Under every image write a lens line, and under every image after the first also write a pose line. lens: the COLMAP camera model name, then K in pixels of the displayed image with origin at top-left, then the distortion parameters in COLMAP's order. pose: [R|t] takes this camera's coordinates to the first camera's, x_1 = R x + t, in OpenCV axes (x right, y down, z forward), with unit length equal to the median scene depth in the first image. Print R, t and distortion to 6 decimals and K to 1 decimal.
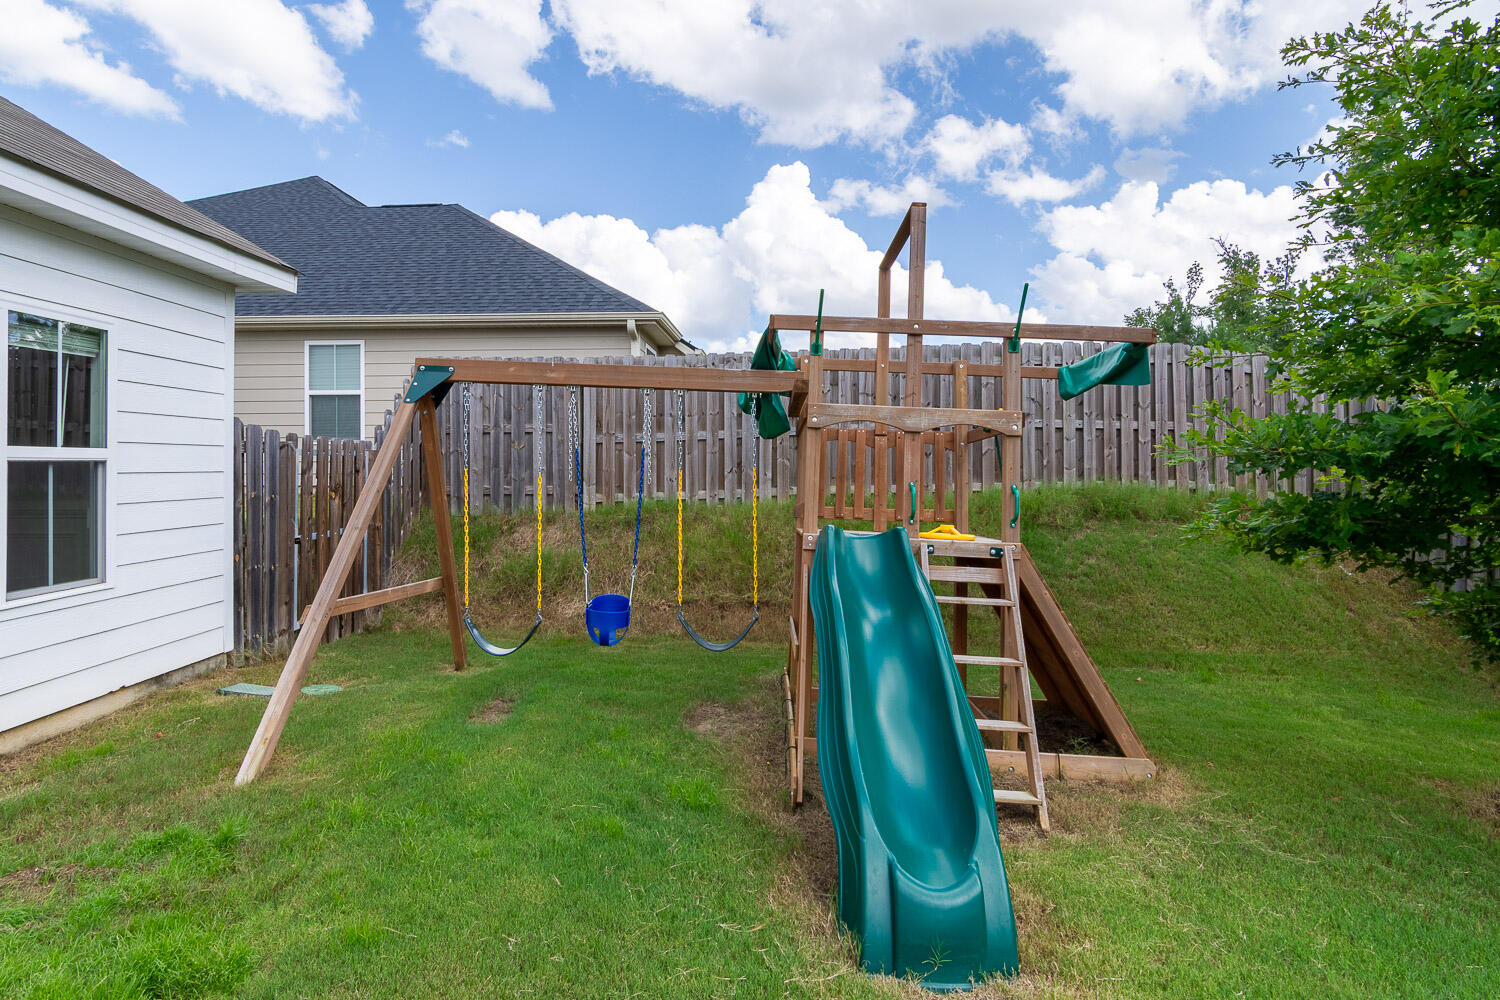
lens RADIAL K [[734.7, 0, 747.1], [0, 734.7, 467.1], [0, 0, 1]] dist [-0.006020, -0.001689]
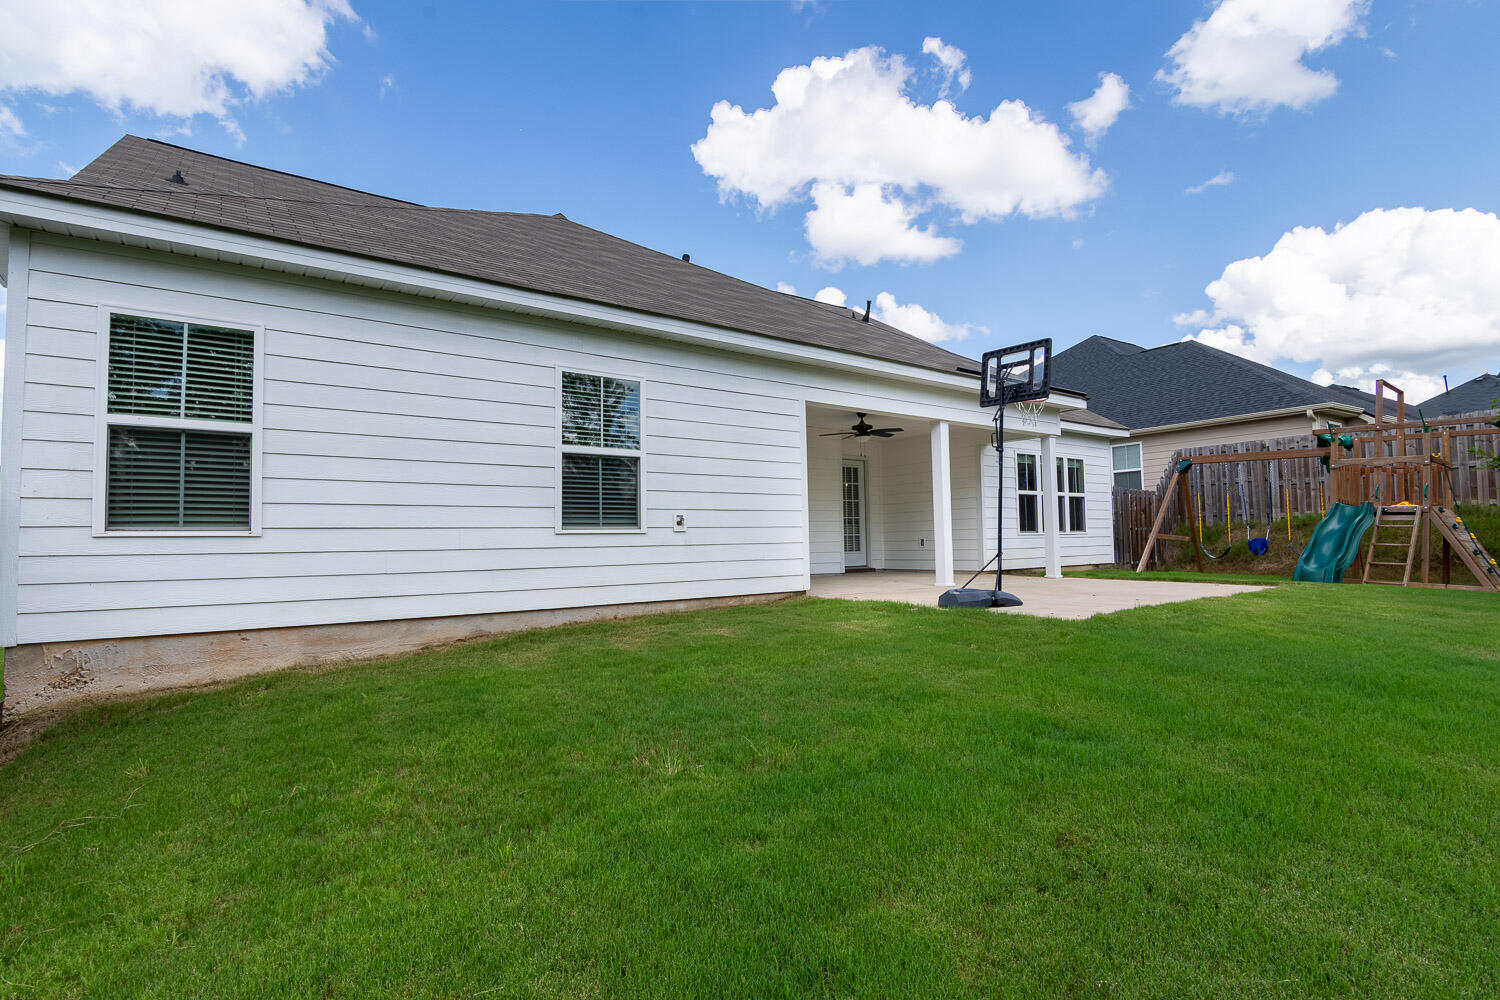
lens RADIAL K [[734.7, 0, 742.4], [0, 734.7, 511.8], [0, 0, 1]] dist [-0.006020, -0.001689]
pose [[0.588418, -0.049480, -0.807041, 0.482144], [0.017383, 0.998669, -0.048555, 0.100272], [0.808370, 0.014541, 0.588495, -1.171433]]
